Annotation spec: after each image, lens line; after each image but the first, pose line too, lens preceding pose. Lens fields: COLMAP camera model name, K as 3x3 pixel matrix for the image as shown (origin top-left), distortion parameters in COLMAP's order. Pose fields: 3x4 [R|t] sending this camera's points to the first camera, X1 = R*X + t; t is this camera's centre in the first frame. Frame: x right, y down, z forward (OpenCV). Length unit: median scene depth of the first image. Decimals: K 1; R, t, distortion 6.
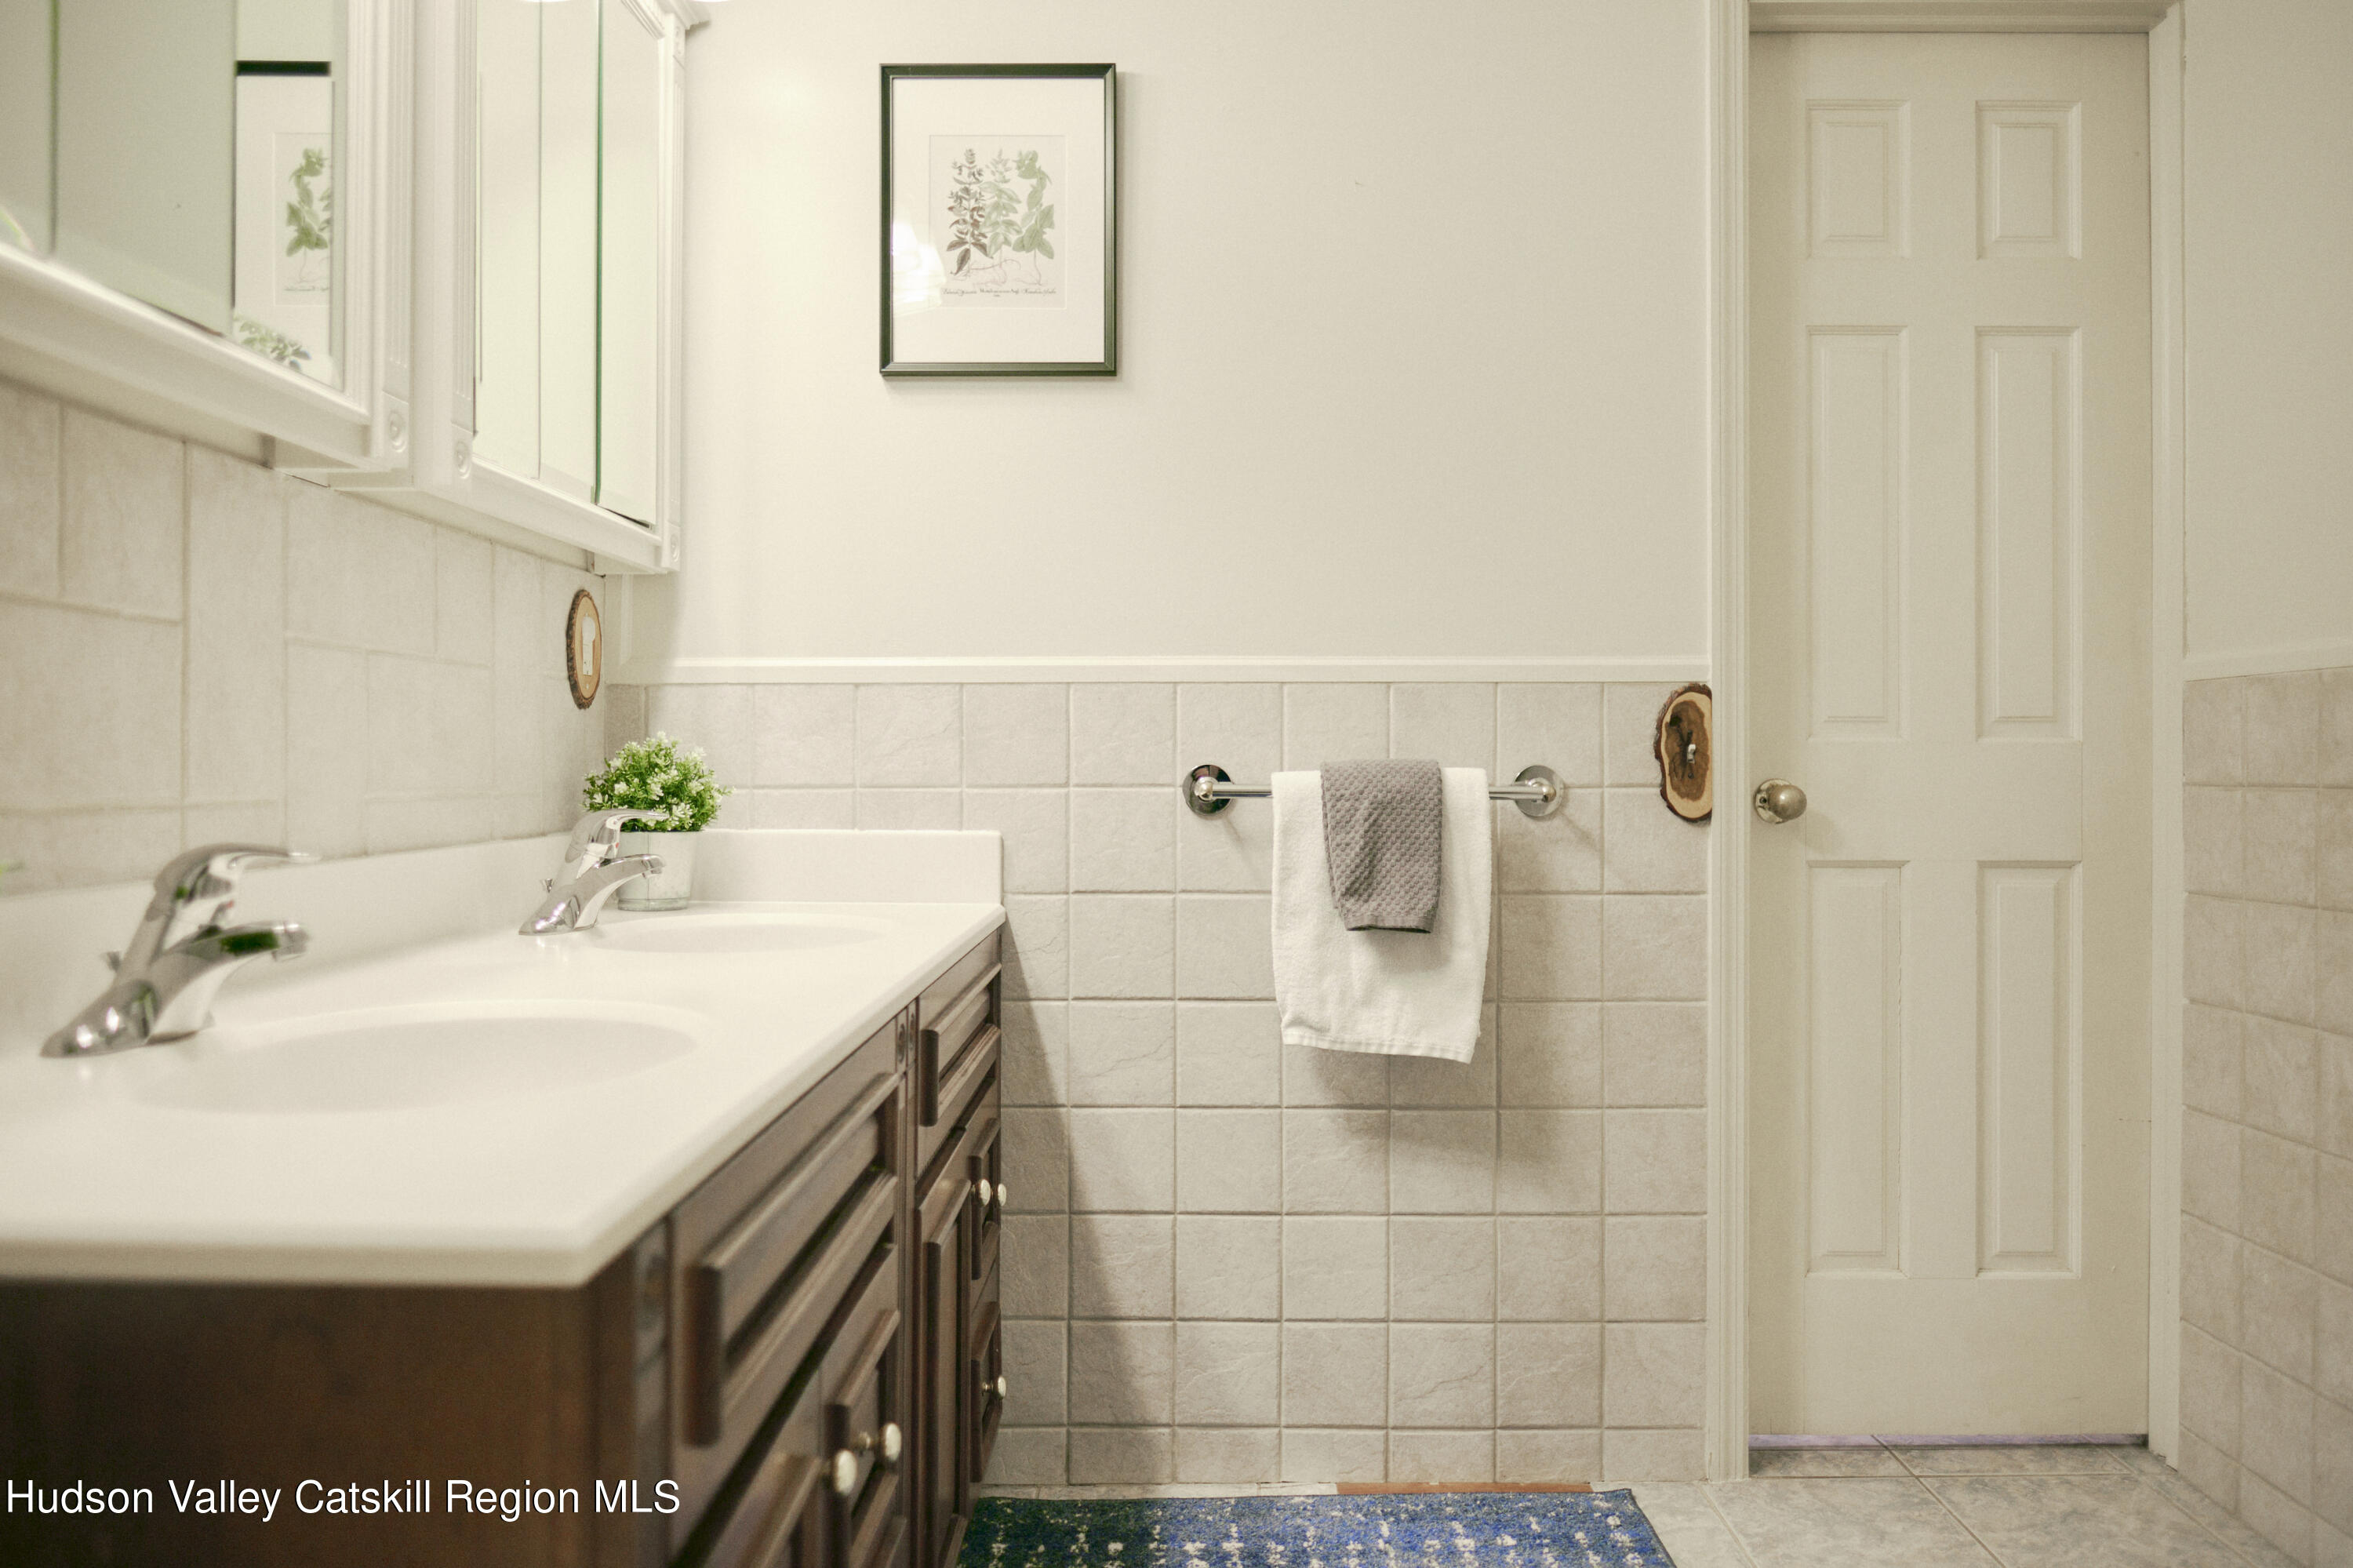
lens RADIAL K [[1655.6, 0, 1176.5], [0, 1655.6, 784.0], [0, 0, 1]] dist [-0.040944, 0.001125]
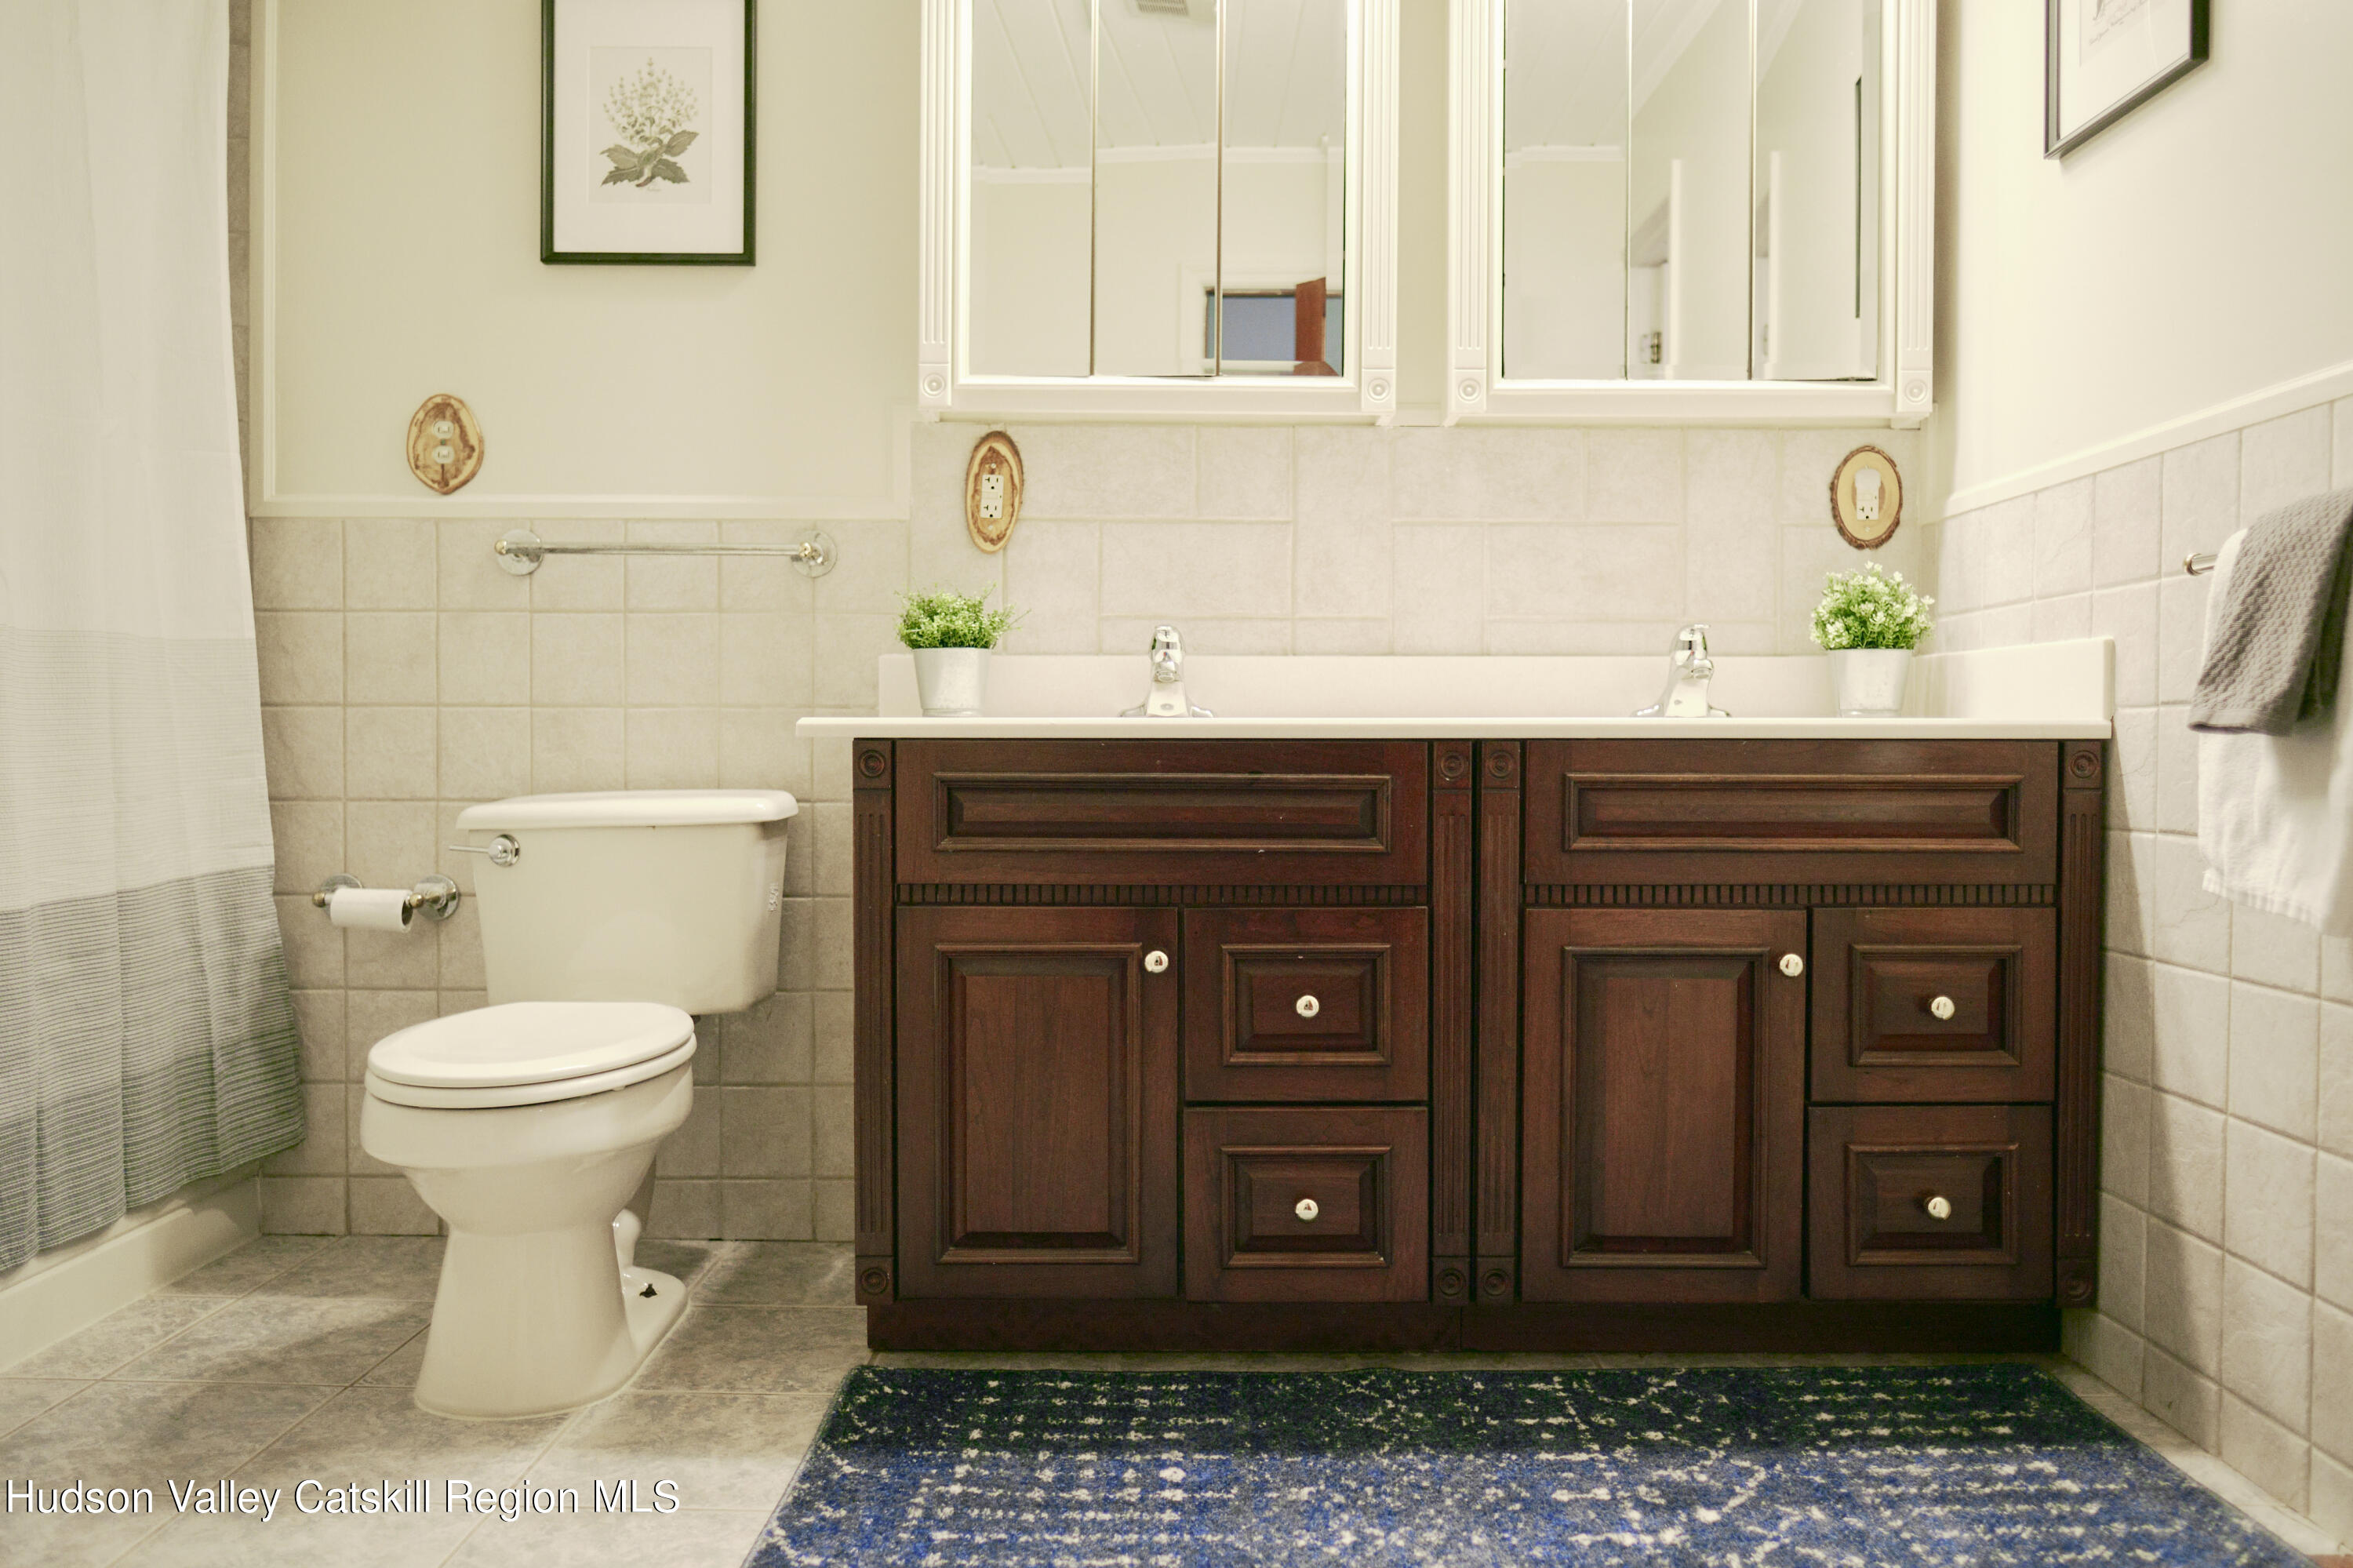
lens RADIAL K [[1655.6, 0, 1176.5], [0, 1655.6, 784.0], [0, 0, 1]] dist [-0.040944, 0.001125]
pose [[-0.003336, 0.024456, -0.999695, 1.147493], [-0.014740, 0.999591, 0.024502, 0.139809], [0.999886, 0.014818, -0.002974, 0.759721]]
